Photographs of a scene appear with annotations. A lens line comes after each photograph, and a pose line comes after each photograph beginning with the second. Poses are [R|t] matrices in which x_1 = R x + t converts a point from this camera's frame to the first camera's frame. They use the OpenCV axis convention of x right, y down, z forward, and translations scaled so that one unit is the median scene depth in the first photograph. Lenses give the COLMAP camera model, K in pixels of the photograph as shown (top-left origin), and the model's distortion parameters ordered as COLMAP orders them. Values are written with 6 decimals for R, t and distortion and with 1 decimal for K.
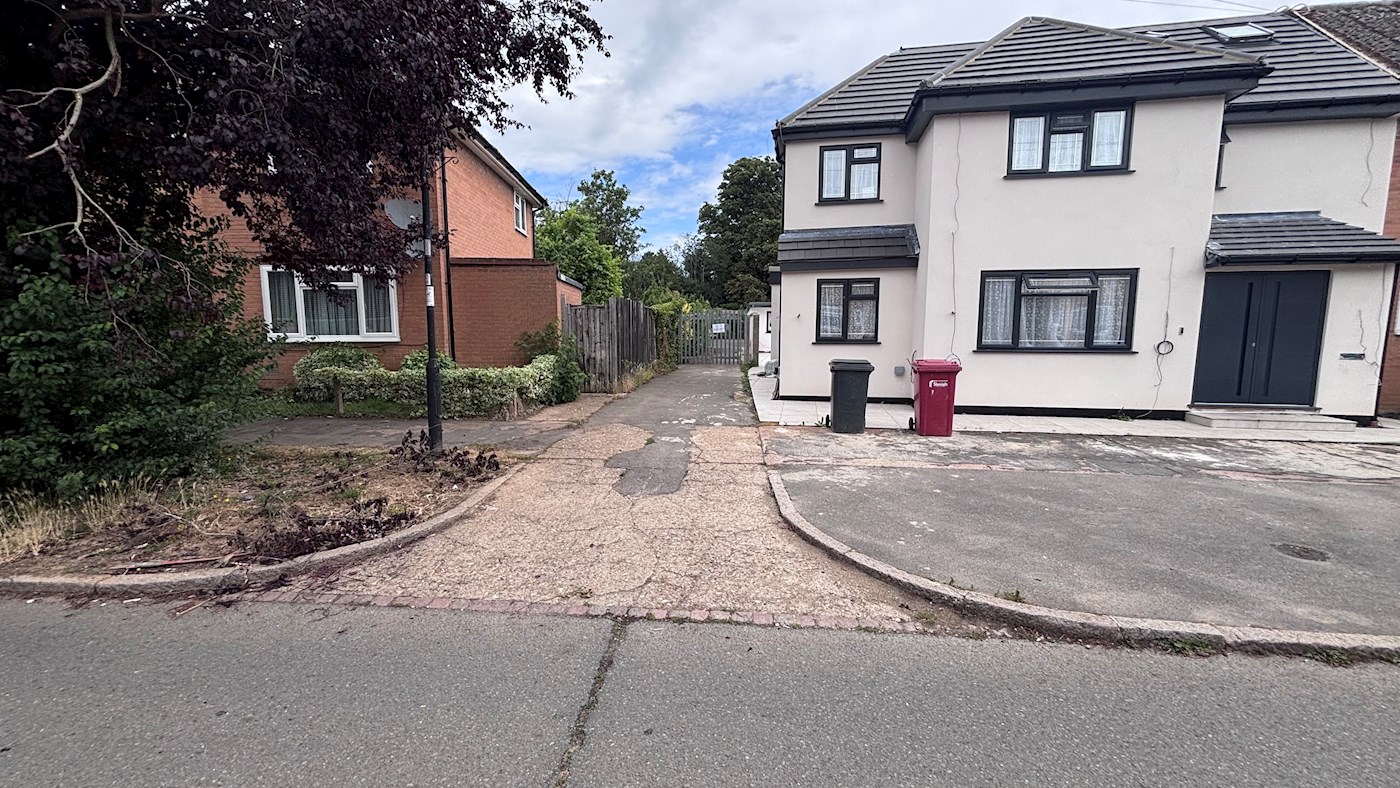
lens RADIAL K [[565.5, 0, 701.5], [0, 565.5, 394.4], [0, 0, 1]] dist [0.003756, -0.001675]
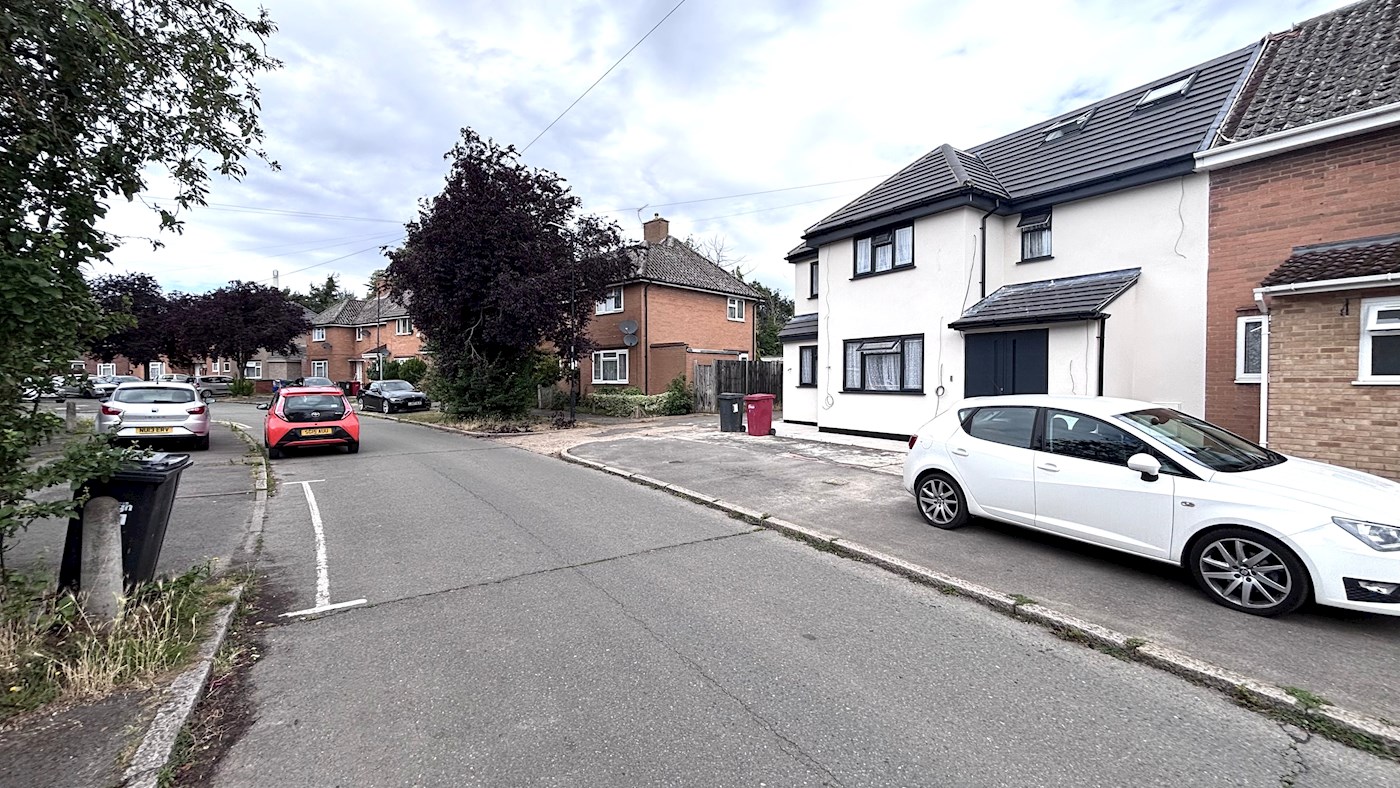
lens RADIAL K [[565.5, 0, 704.6], [0, 565.5, 393.7], [0, 0, 1]] dist [0.003756, -0.001675]
pose [[0.695591, 0.019324, -0.718178, 1.364565], [-0.087522, 0.994472, -0.058011, 0.049088], [0.713087, 0.103208, 0.693437, -0.315241]]
